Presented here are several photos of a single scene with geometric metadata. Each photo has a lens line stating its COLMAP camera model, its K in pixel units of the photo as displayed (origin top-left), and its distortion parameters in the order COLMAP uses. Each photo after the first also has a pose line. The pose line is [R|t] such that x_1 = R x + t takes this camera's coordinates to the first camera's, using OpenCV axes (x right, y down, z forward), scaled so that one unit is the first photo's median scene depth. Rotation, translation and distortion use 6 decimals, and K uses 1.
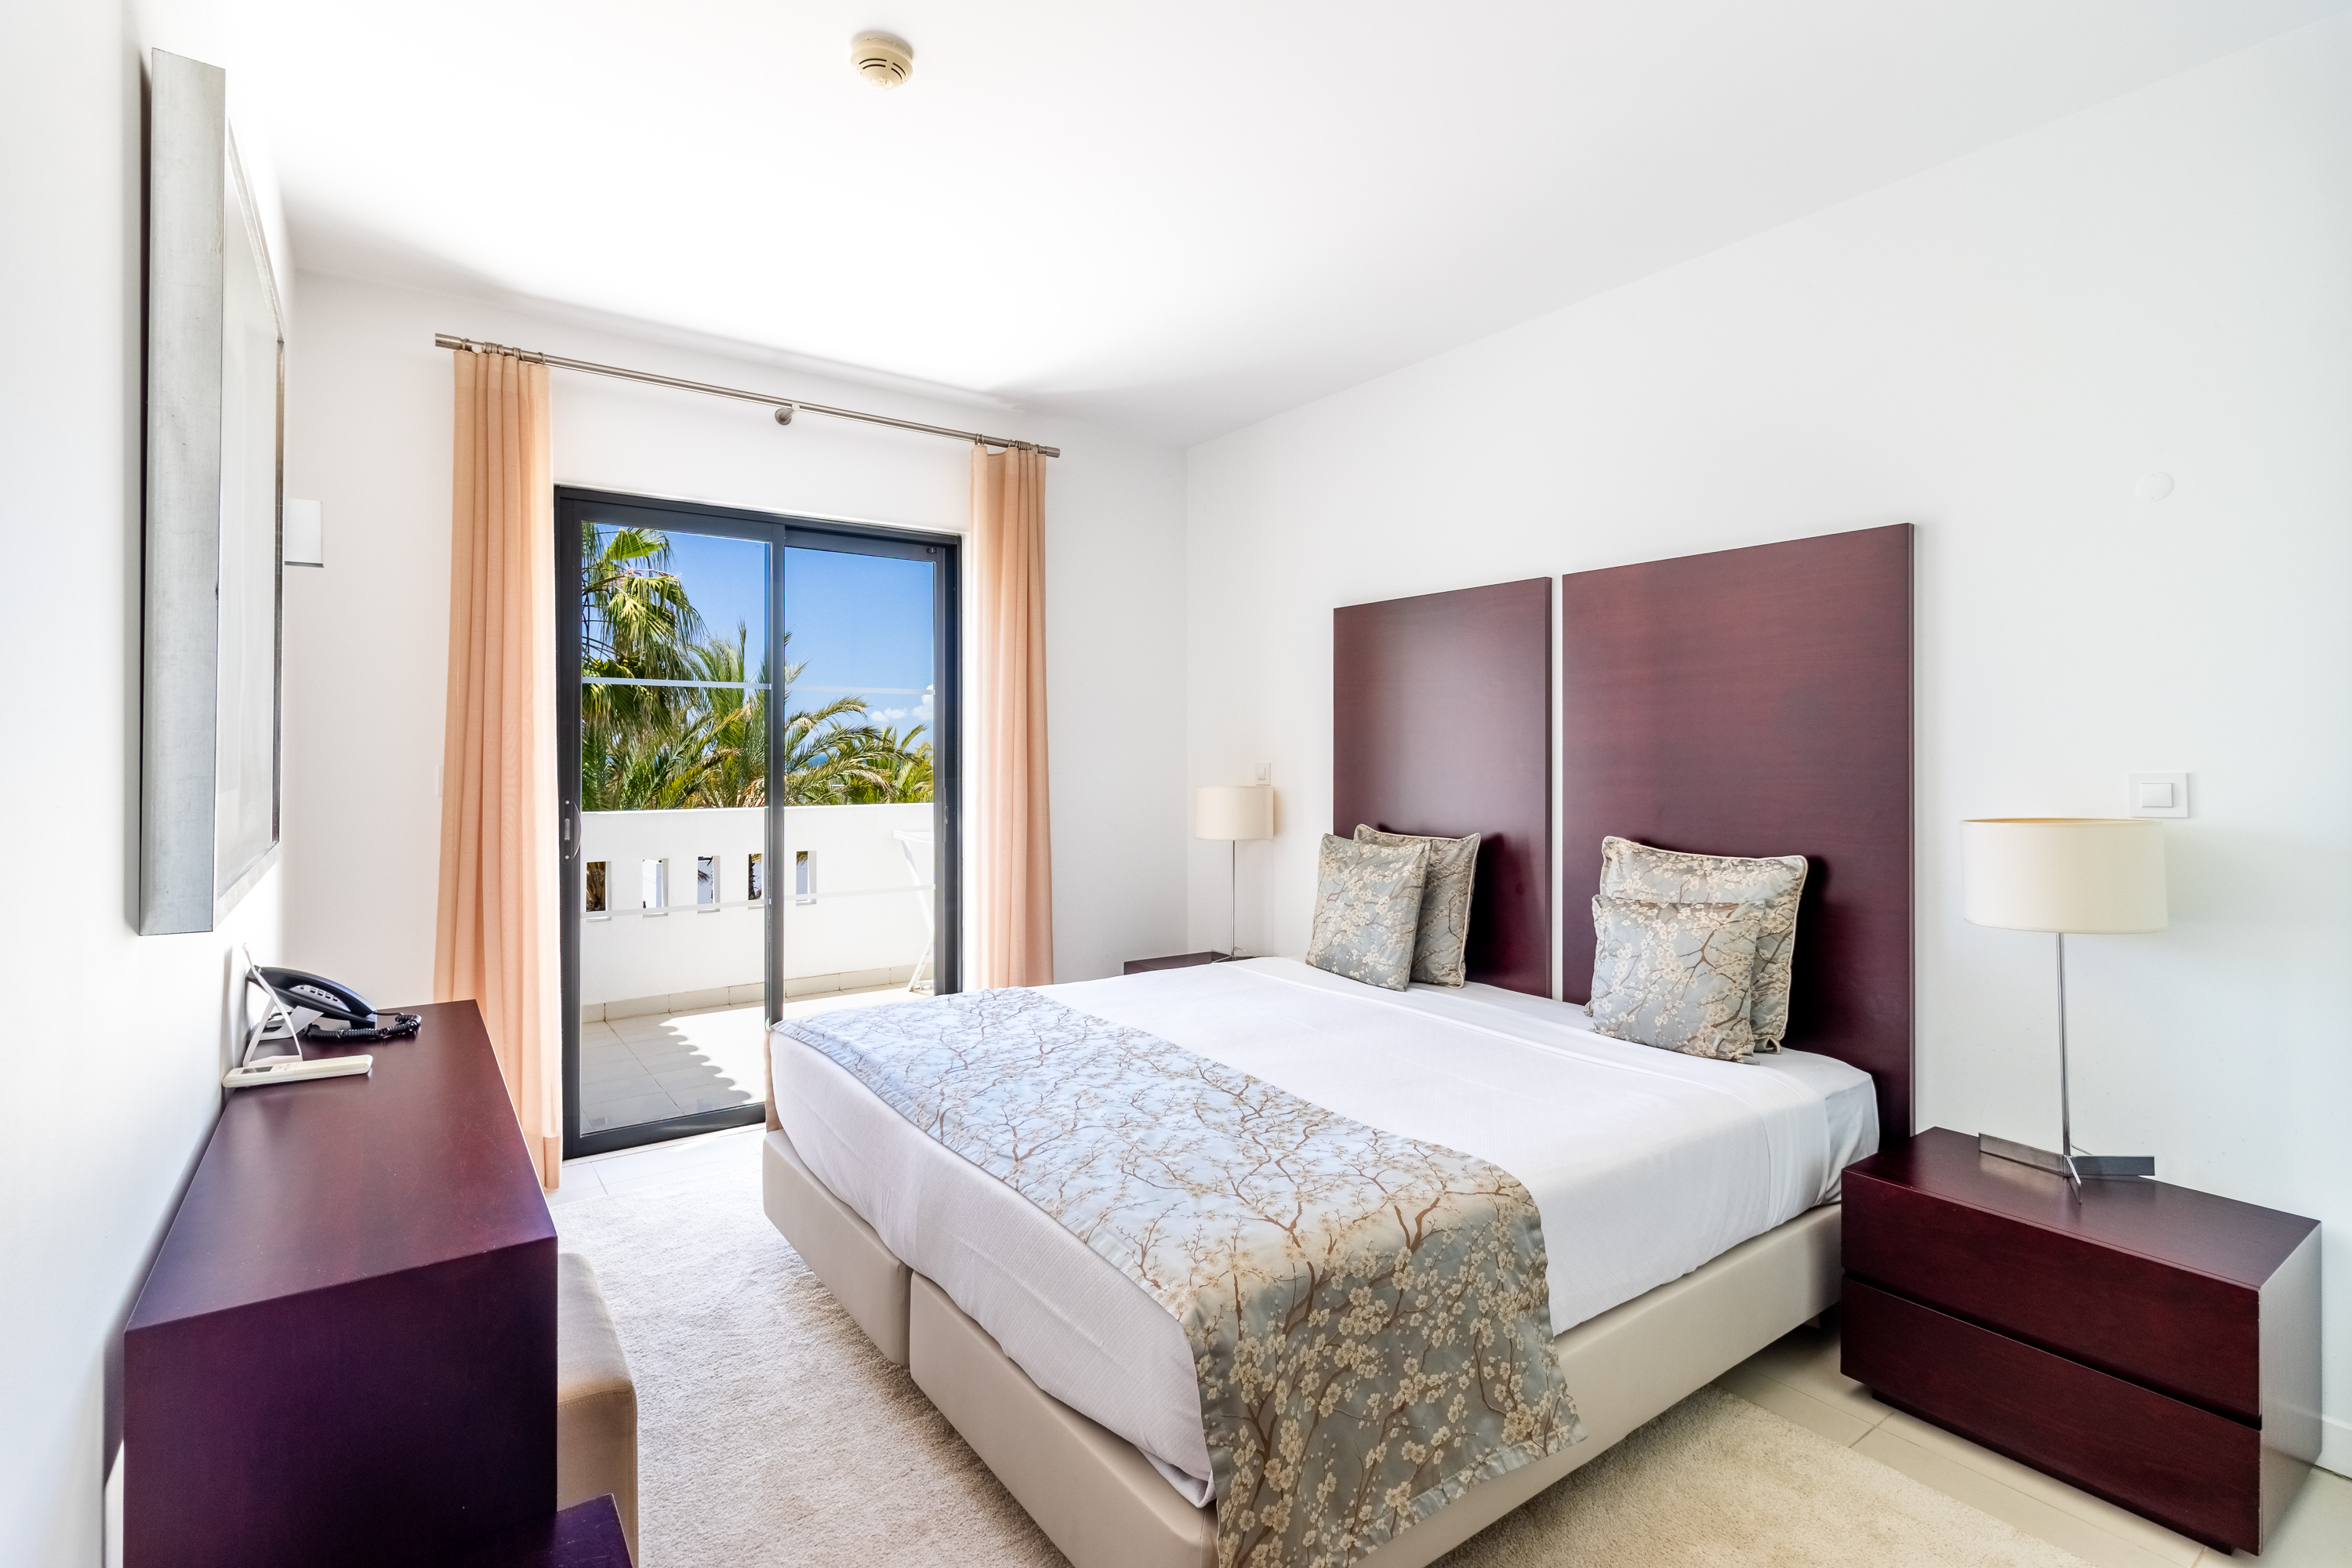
lens RADIAL K [[1111.2, 0, 1162.5], [0, 1111.2, 750.2], [0, 0, 1]] dist [0.001461, 0.000193]
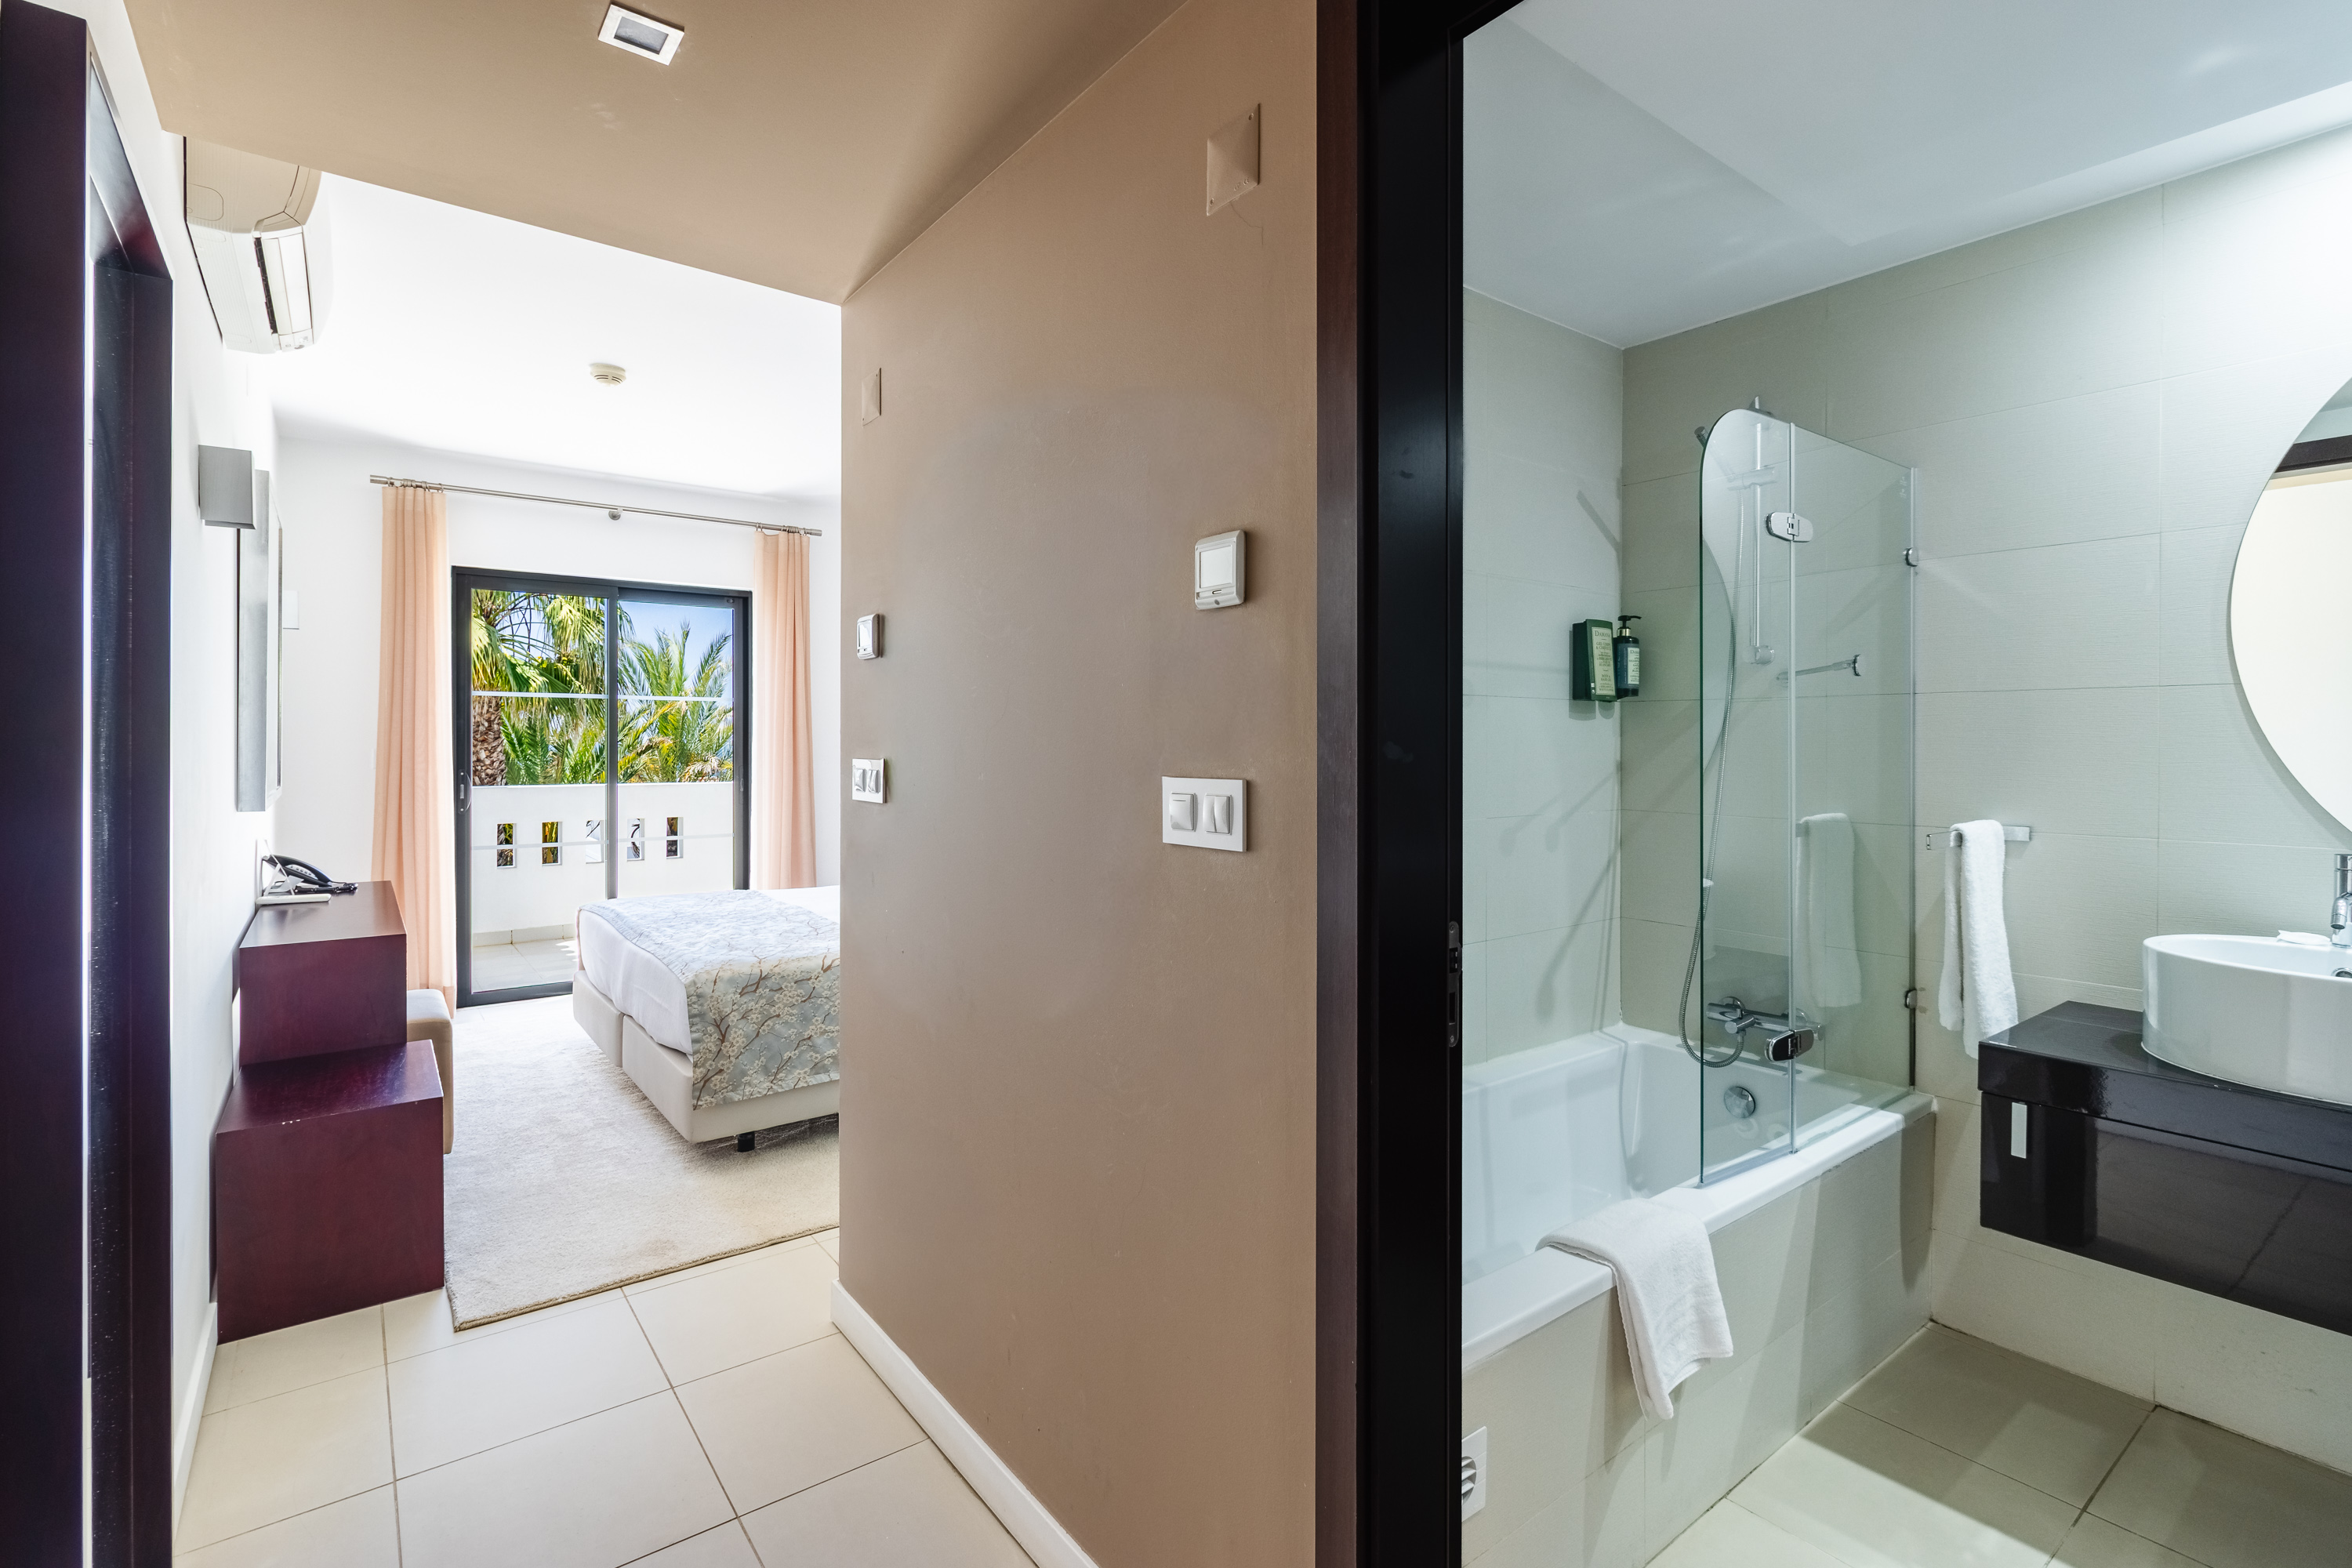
lens RADIAL K [[1083.7, 0, 1165.8], [0, 1083.7, 746.2], [0, 0, 1]] dist [0.003411, 0.000691]
pose [[0.999281, 0.000045, 0.037903, 0.406188], [-0.000327, 0.999972, 0.007412, -0.003070], [-0.037902, -0.007419, 0.999254, -0.571204]]
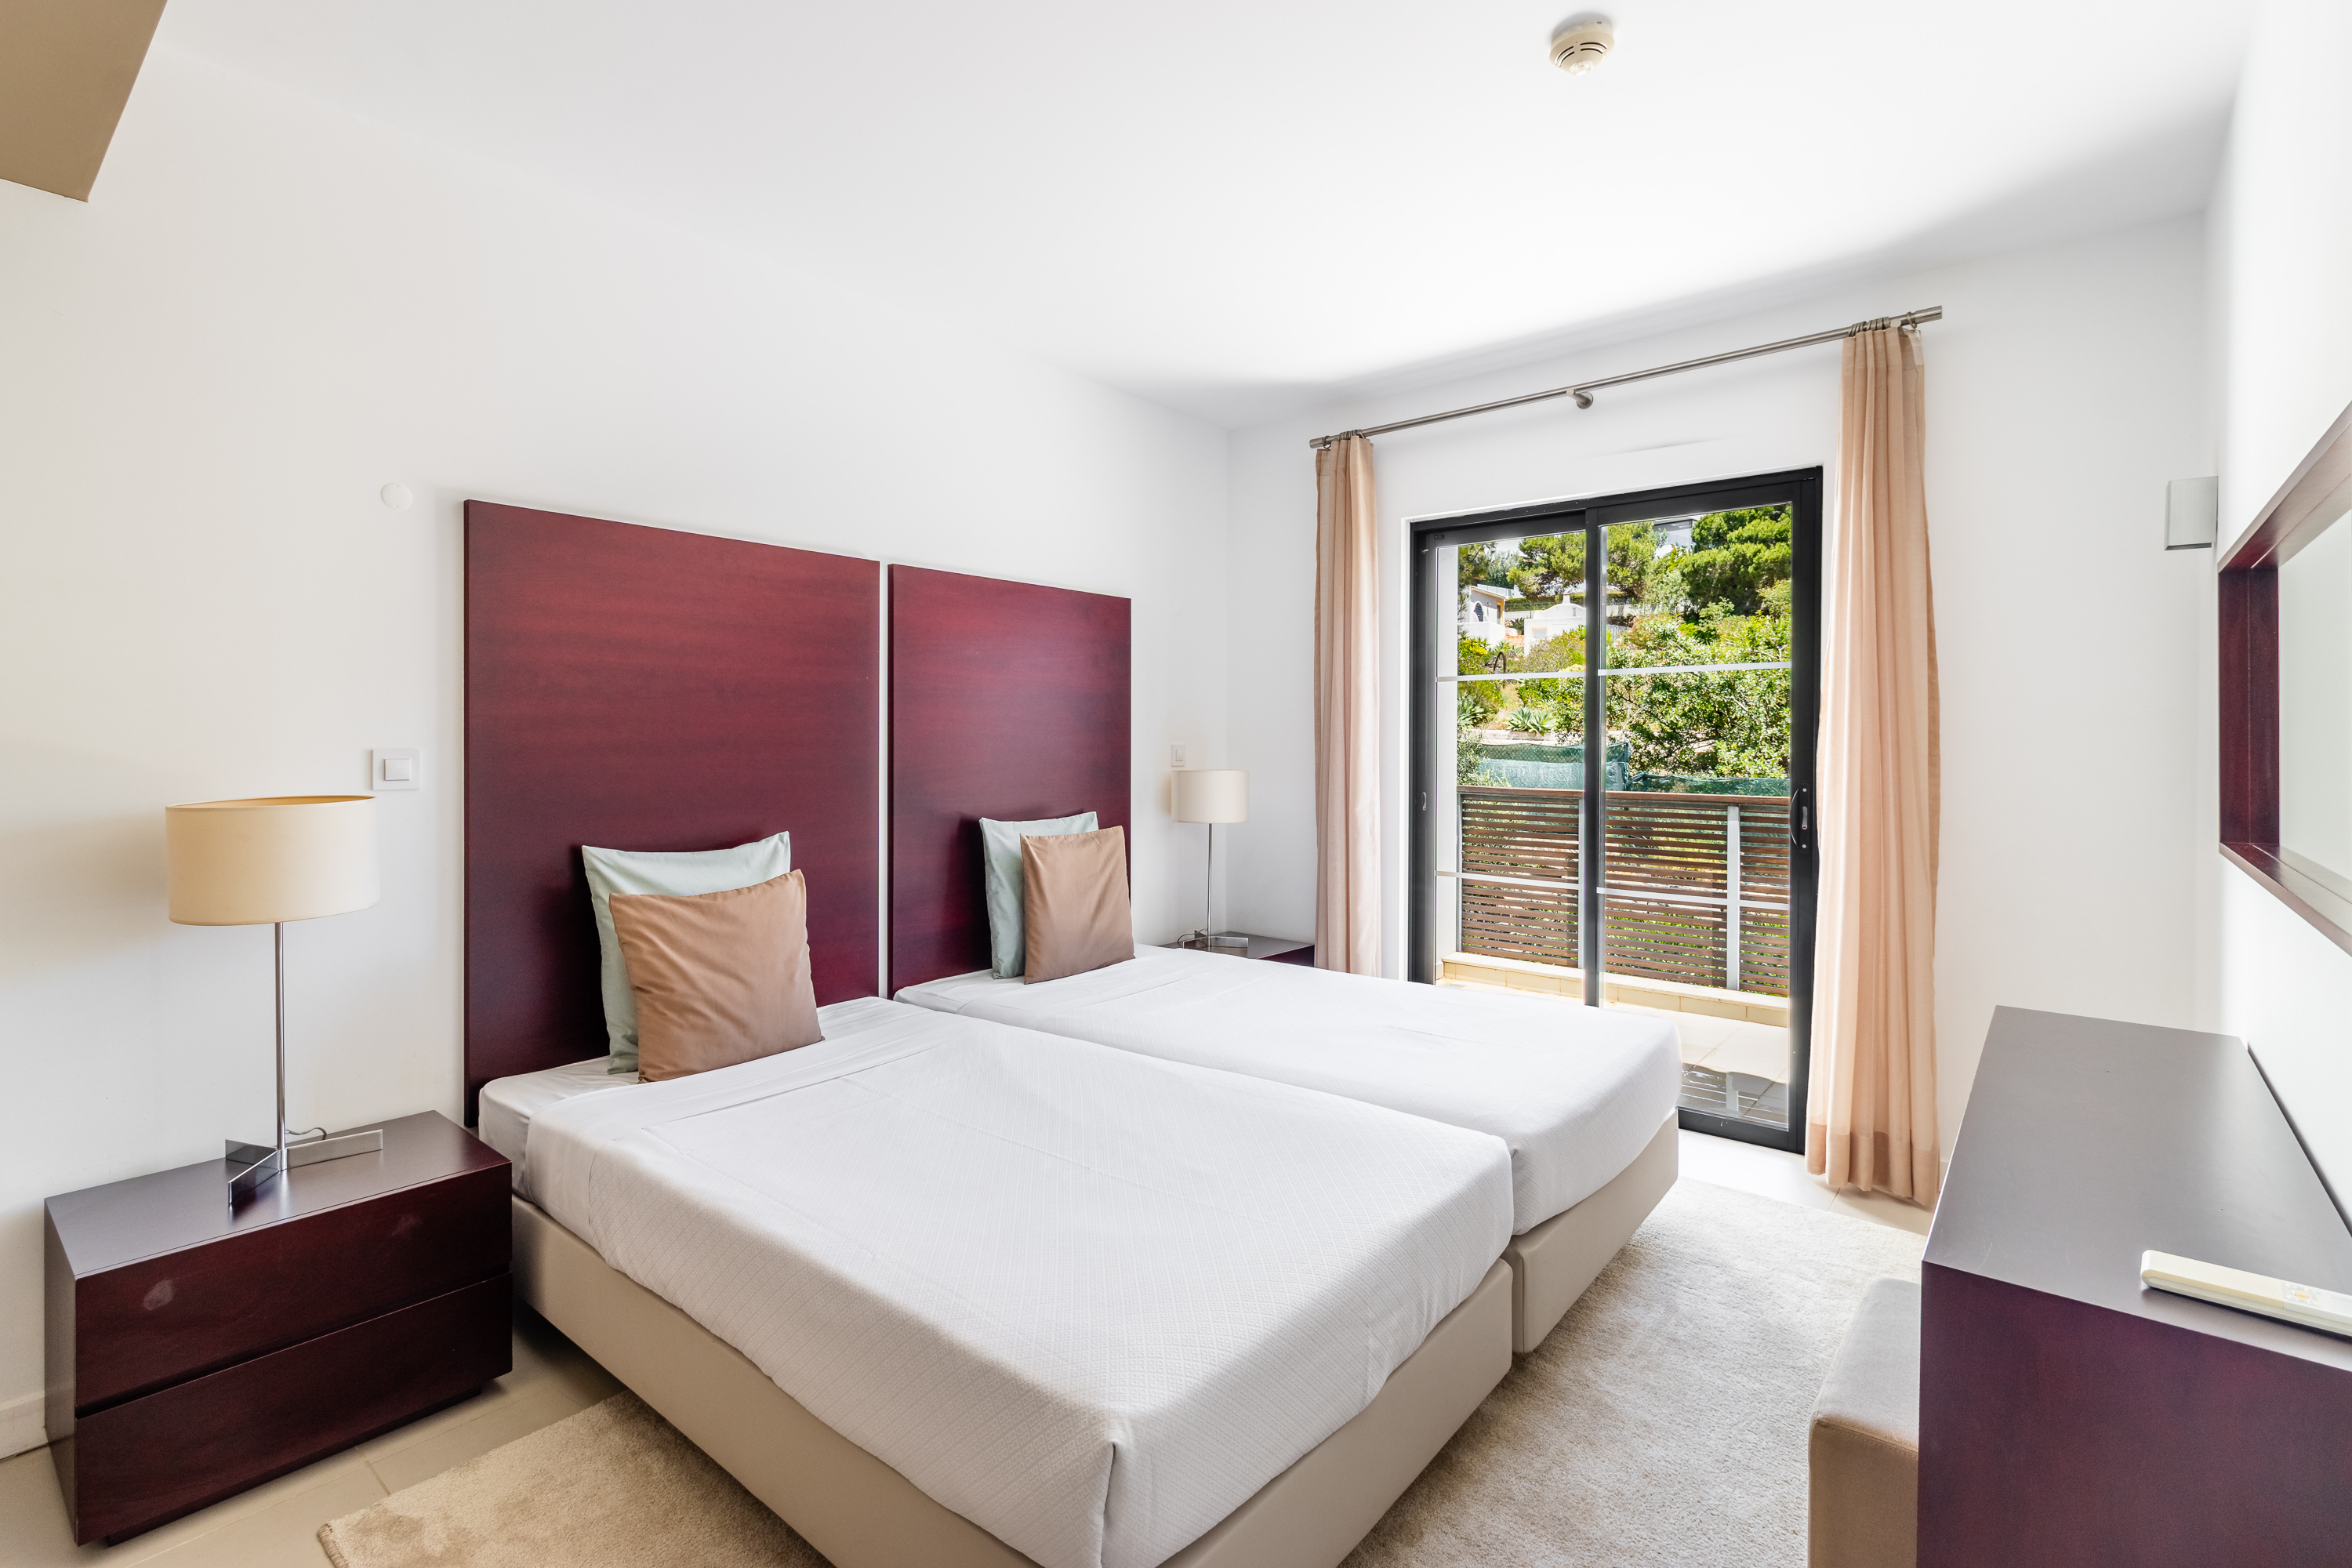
lens RADIAL K [[1083.7, 0, 1165.8], [0, 1083.7, 746.2], [0, 0, 1]] dist [0.003411, 0.000691]
pose [[0.257190, 0.004874, -0.966349, 0.609221], [0.006655, 0.999955, 0.006814, 0.000079], [0.966338, -0.008184, 0.257146, 0.464023]]
